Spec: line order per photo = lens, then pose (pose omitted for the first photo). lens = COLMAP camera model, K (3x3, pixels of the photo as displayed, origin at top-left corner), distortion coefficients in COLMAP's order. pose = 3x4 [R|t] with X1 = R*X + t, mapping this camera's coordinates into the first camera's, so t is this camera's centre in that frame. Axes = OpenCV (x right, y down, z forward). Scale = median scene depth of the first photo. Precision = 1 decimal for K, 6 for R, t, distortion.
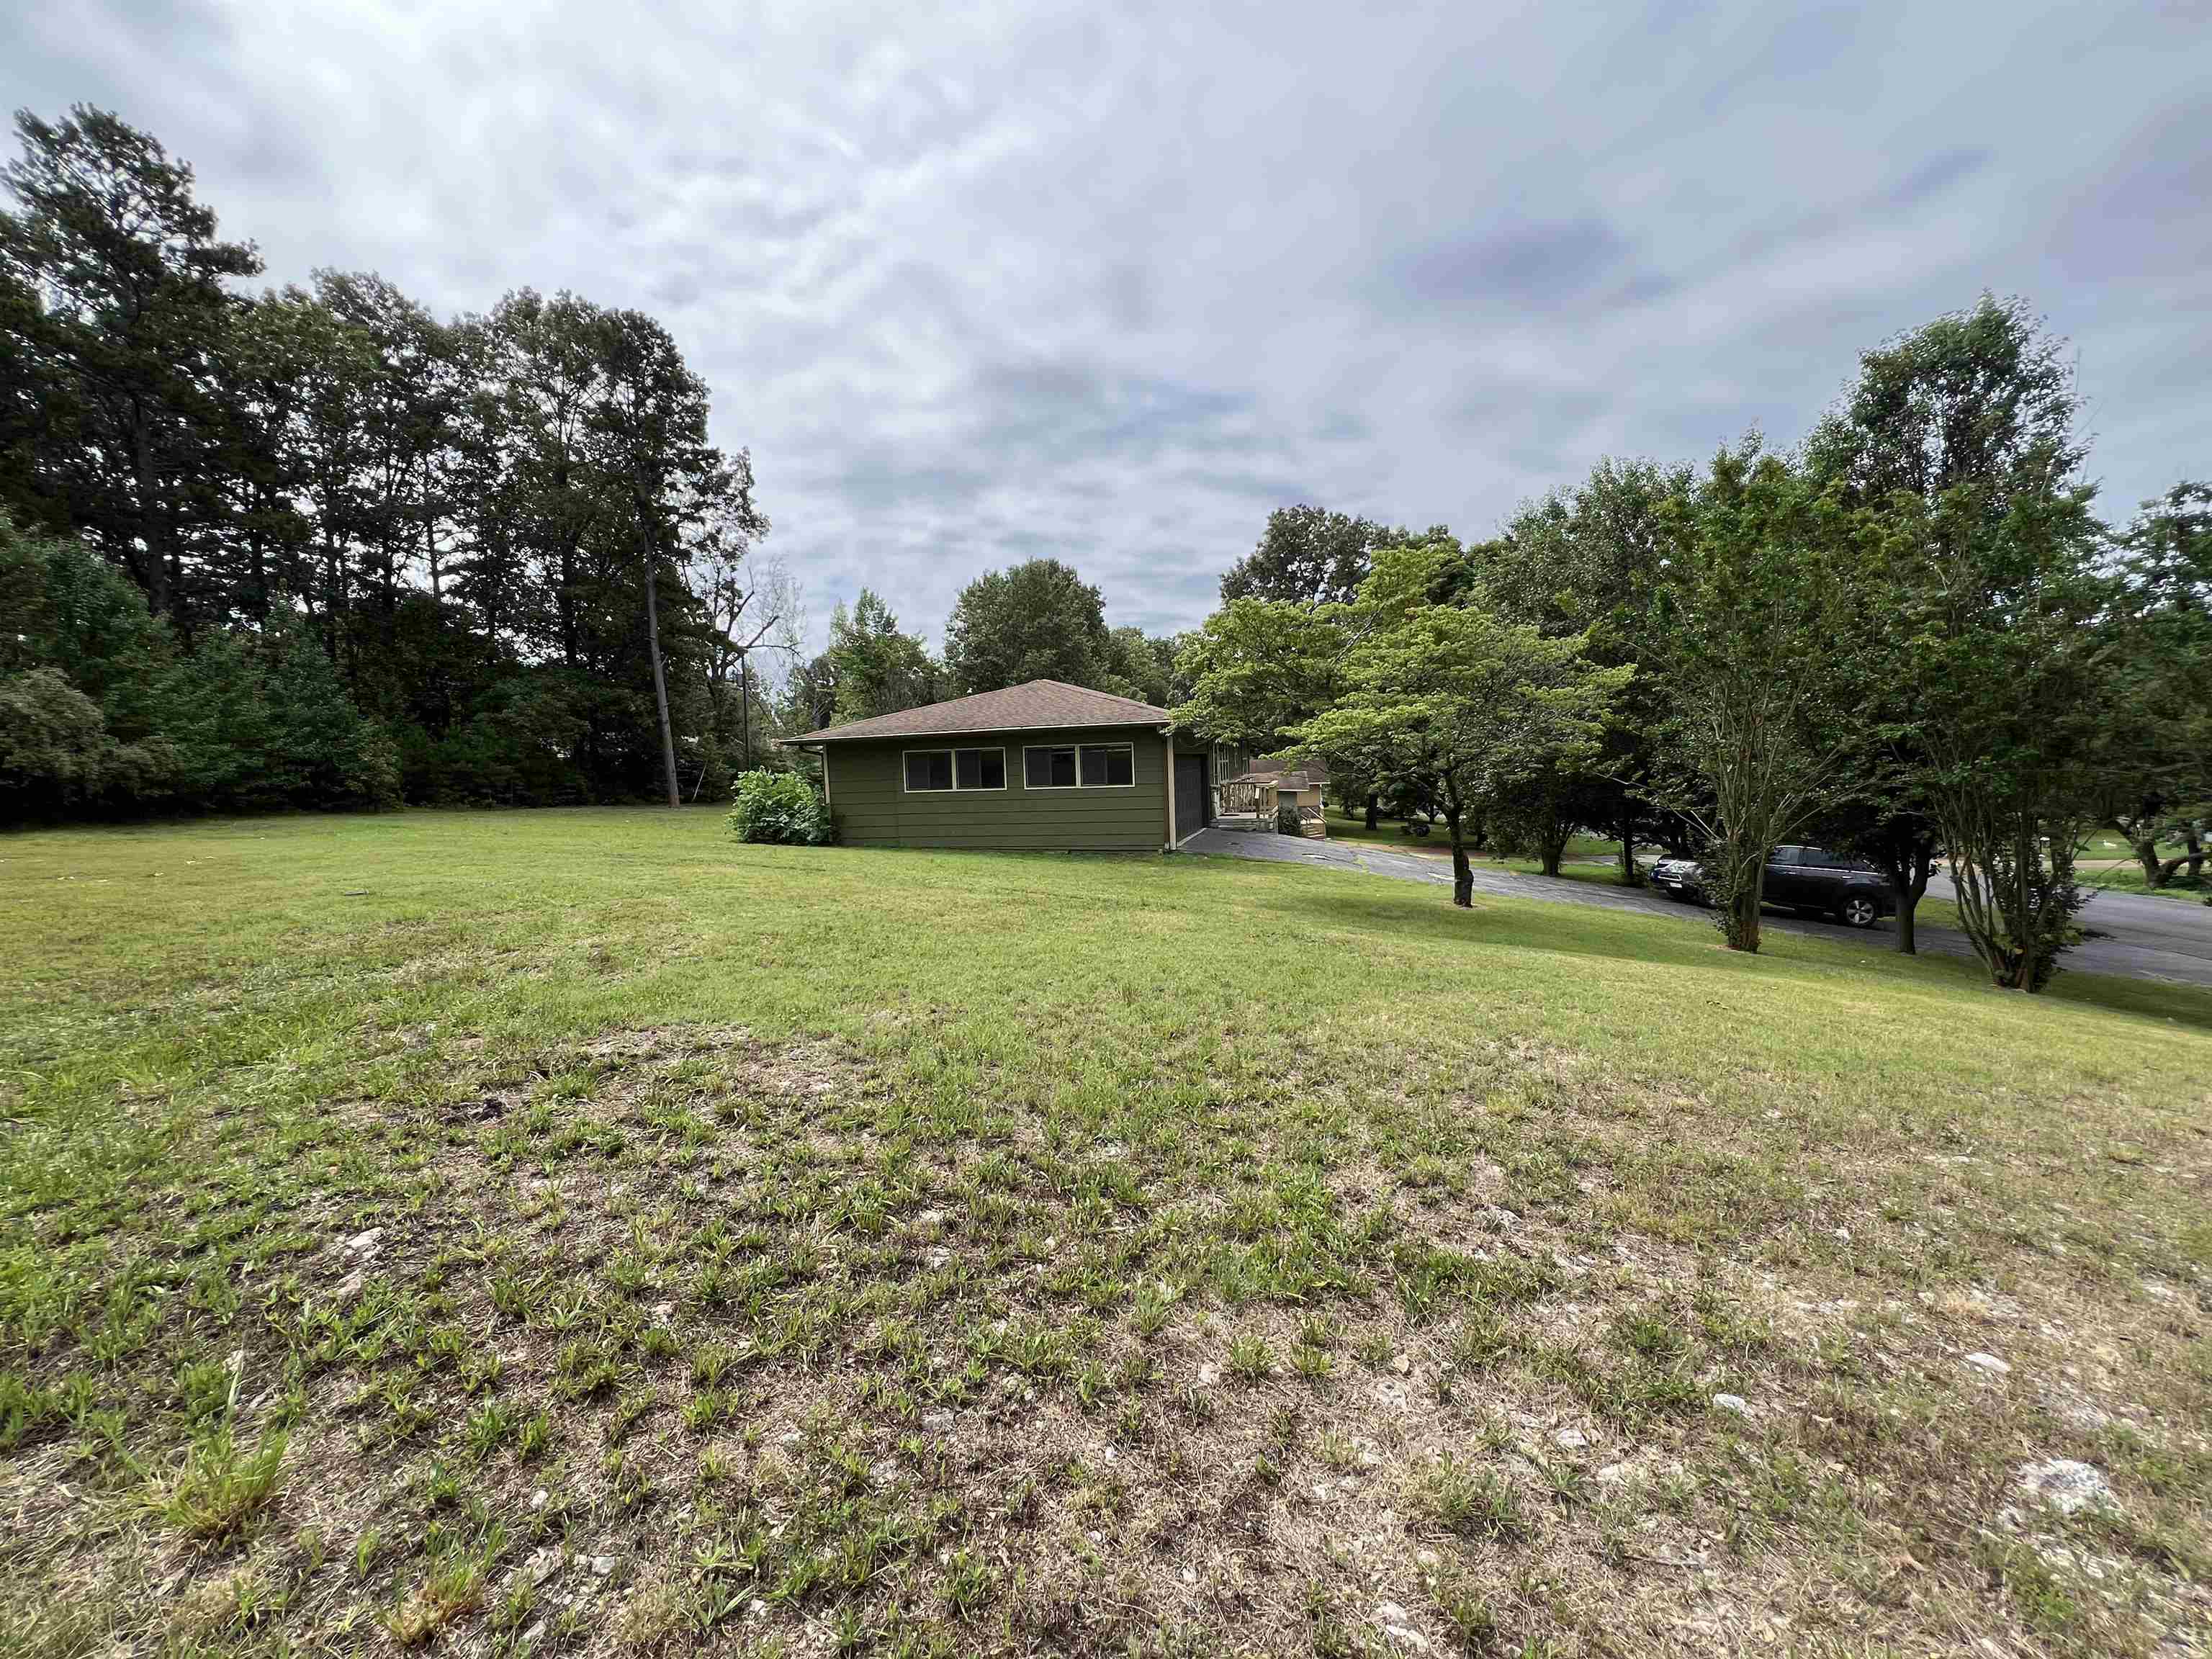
lens RADIAL K [[882.3, 0, 1096.5], [0, 882.3, 825.0], [0, 0, 1]] dist [-0.003757, 0.000105]
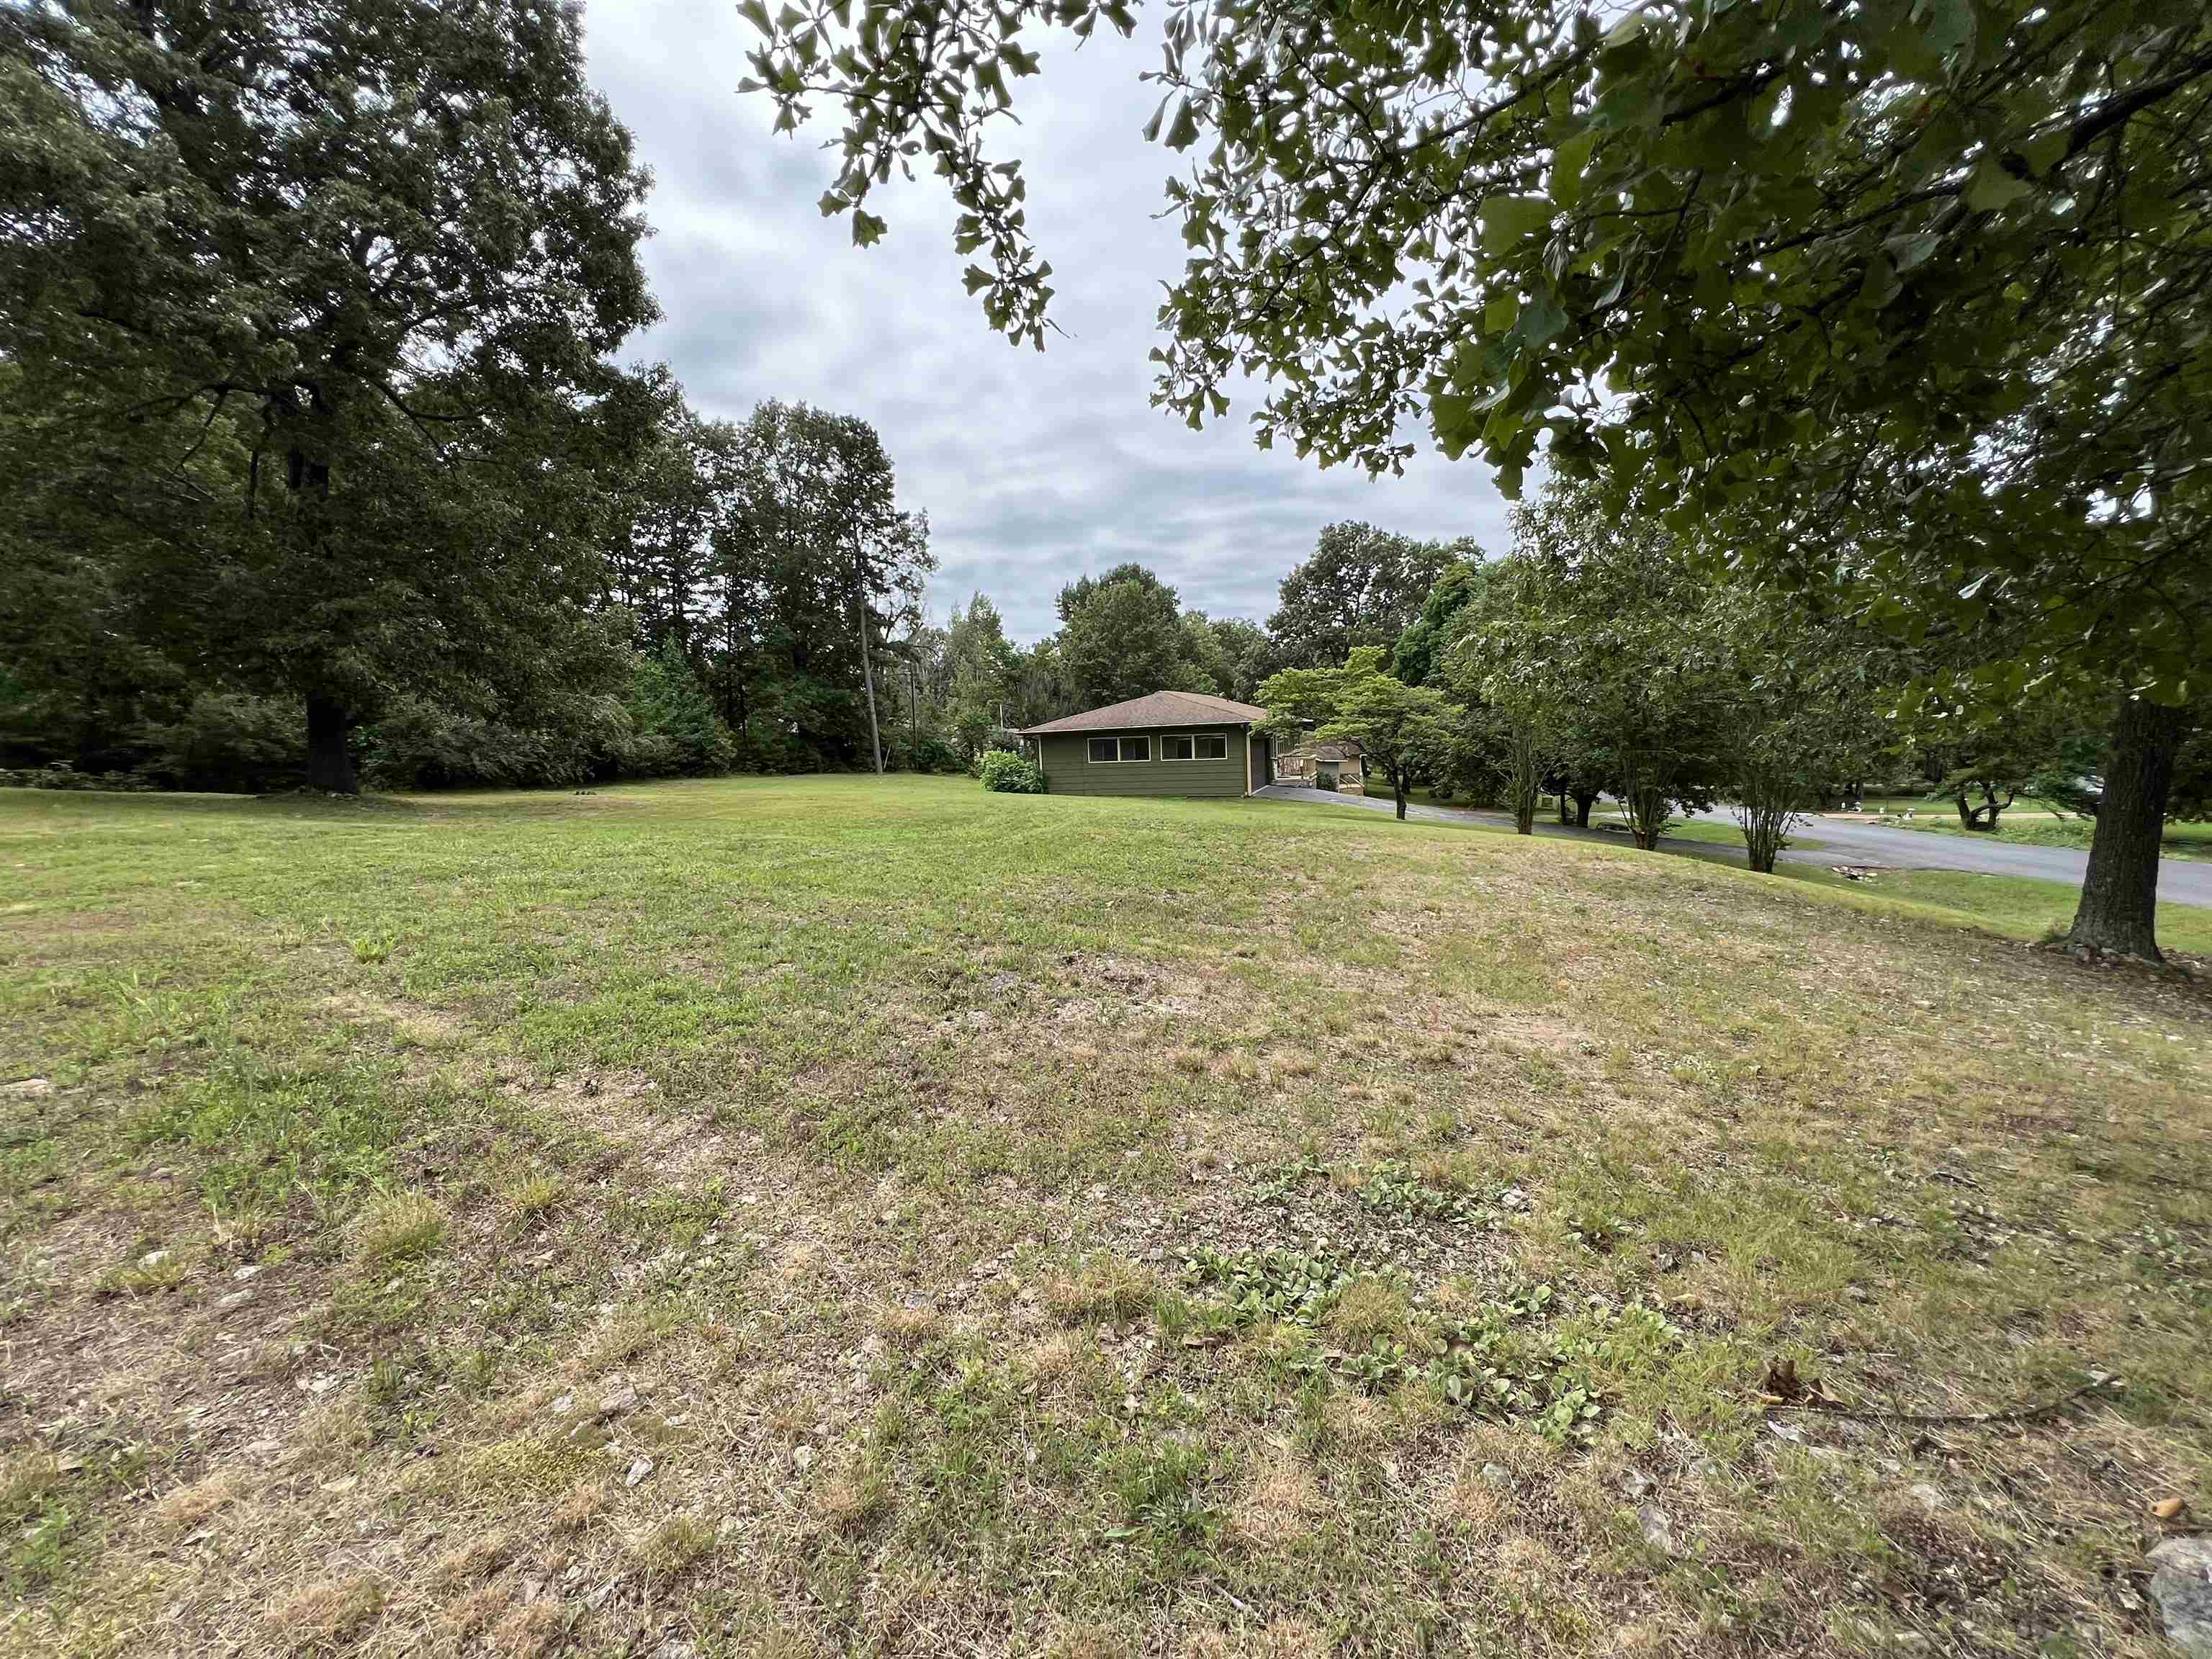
lens RADIAL K [[882.3, 0, 1096.5], [0, 882.3, 825.0], [0, 0, 1]] dist [-0.003757, 0.000105]
pose [[0.997910, 0.001490, -0.064596, -0.047671], [0.000576, 0.999489, 0.031954, 0.014338], [0.064611, -0.031924, 0.997400, -0.350134]]
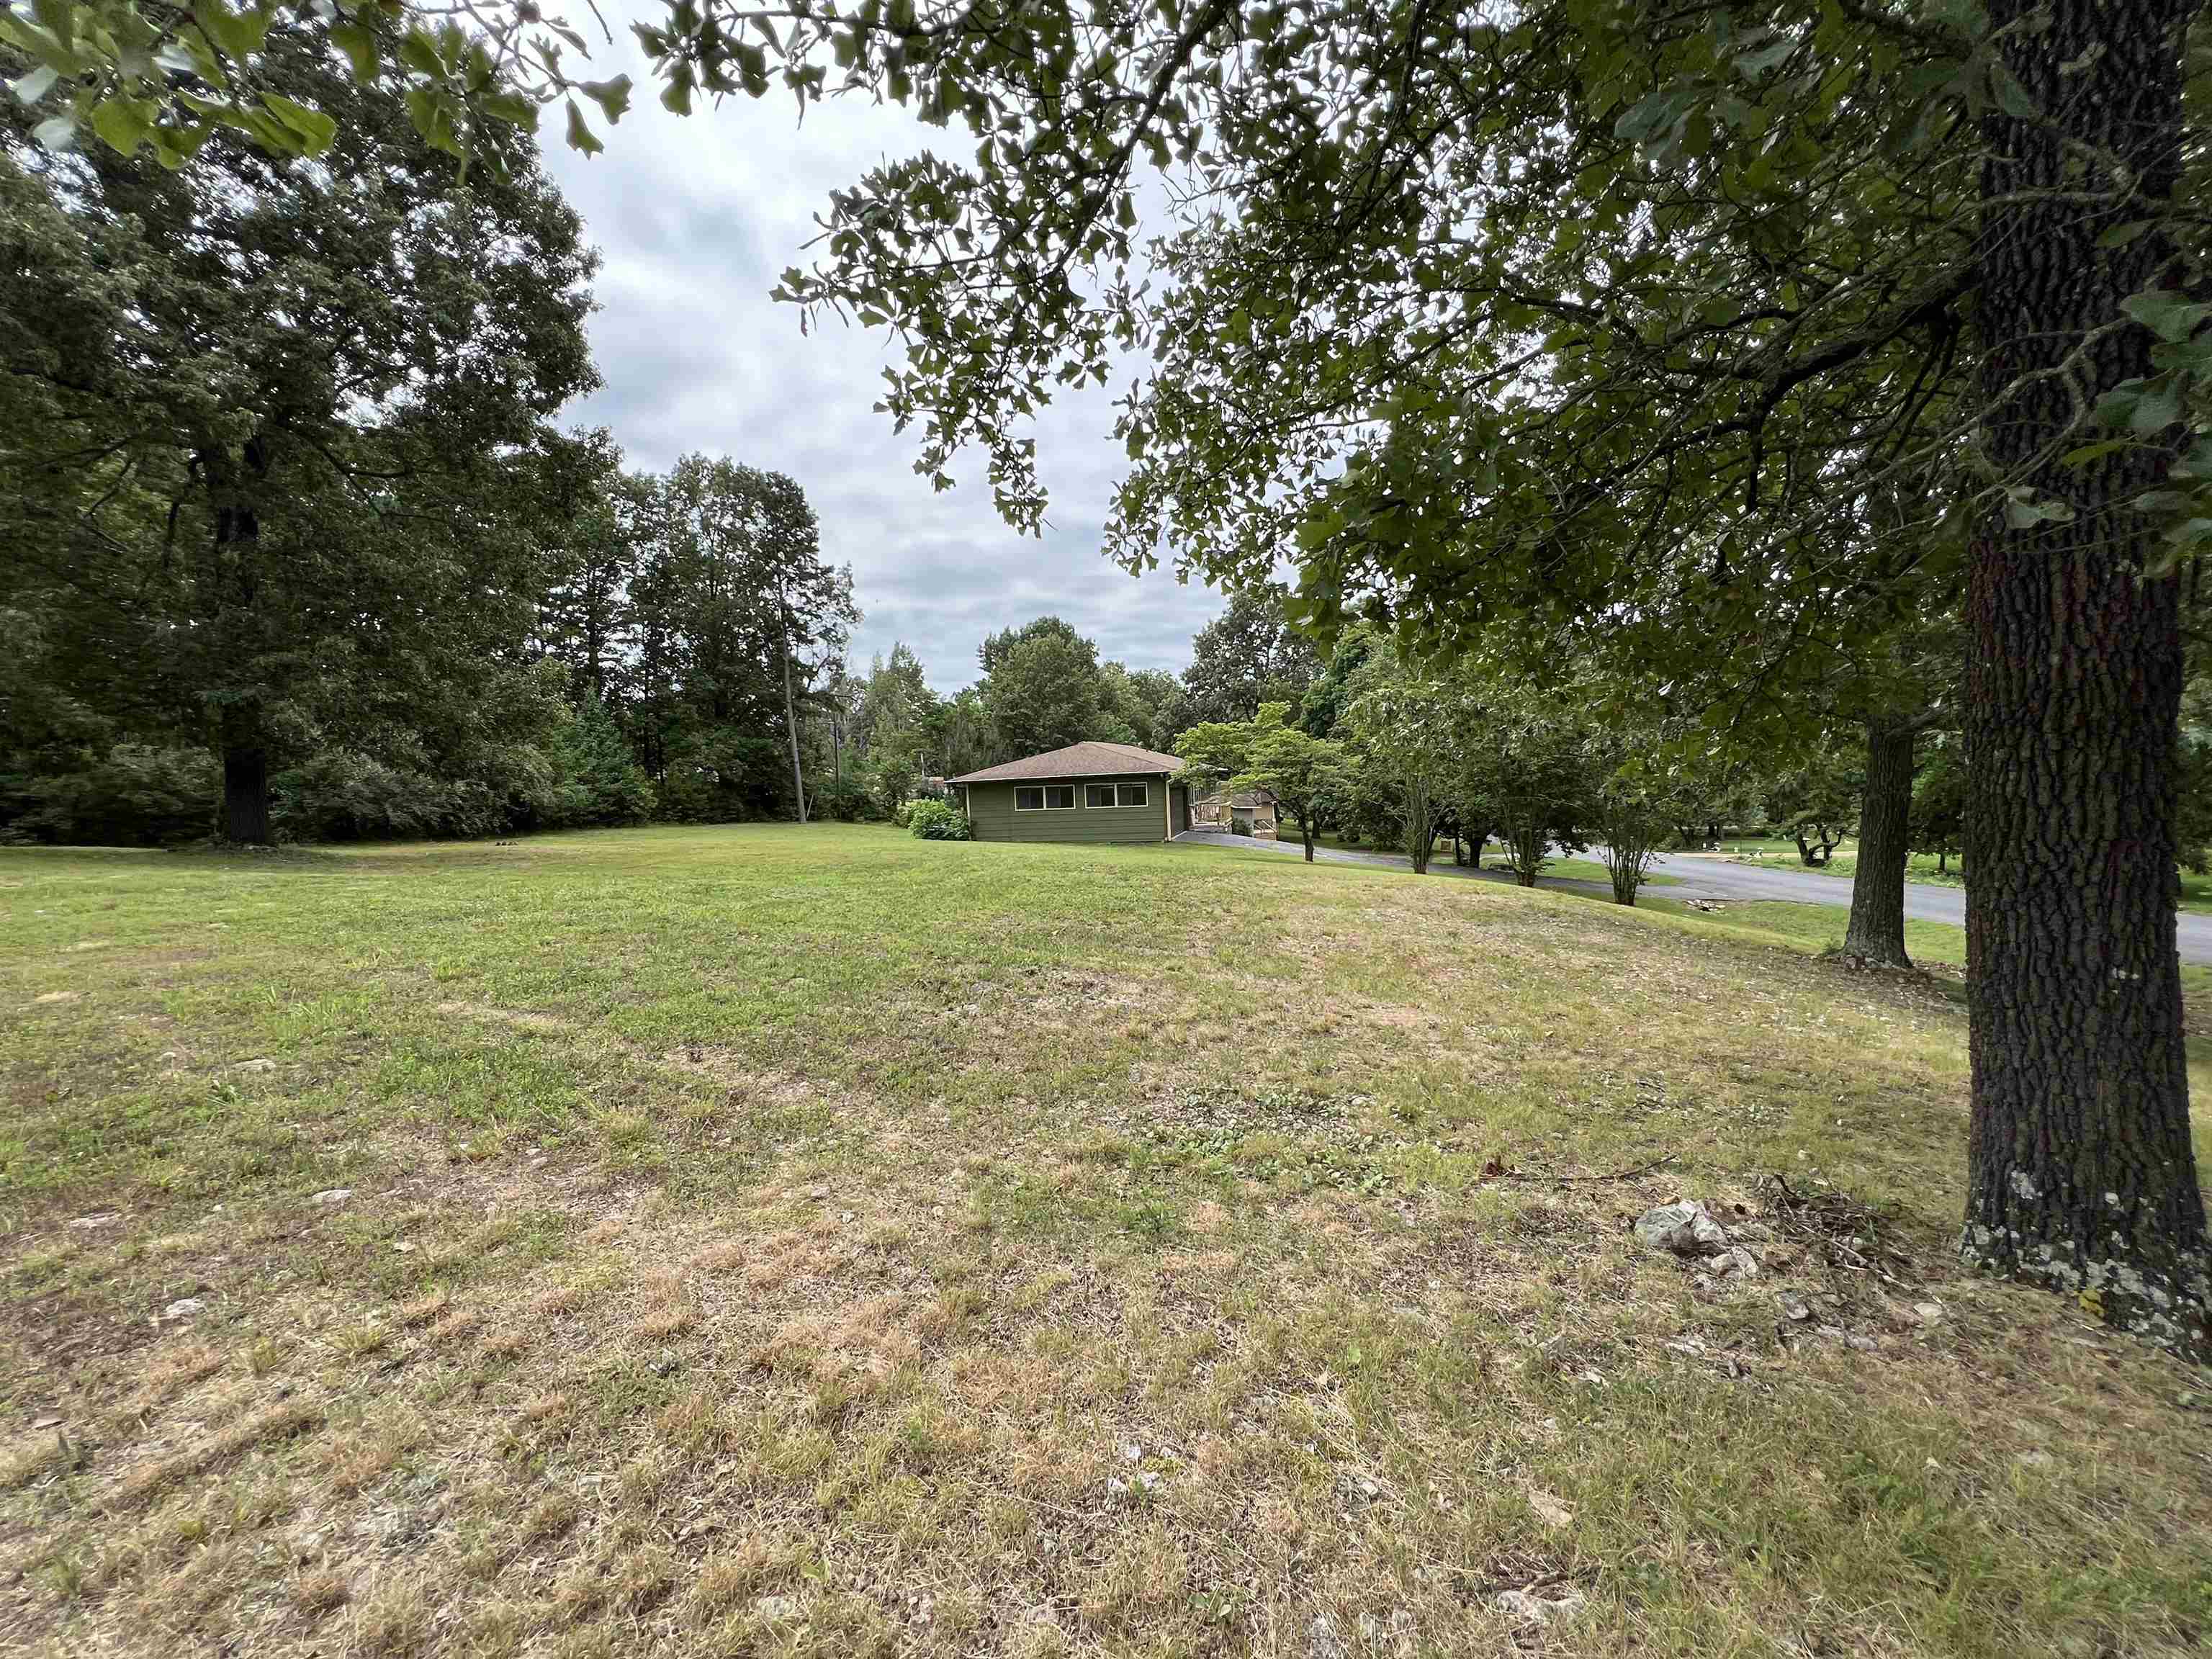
lens RADIAL K [[890.1, 0, 1103.4], [0, 890.1, 807.9], [0, 0, 1]] dist [-0.000951, 0.000434]
pose [[0.999356, -0.008342, 0.034911, -0.053556], [0.009759, 0.999127, -0.040631, 0.015733], [-0.034542, 0.040945, 0.998564, -0.390096]]
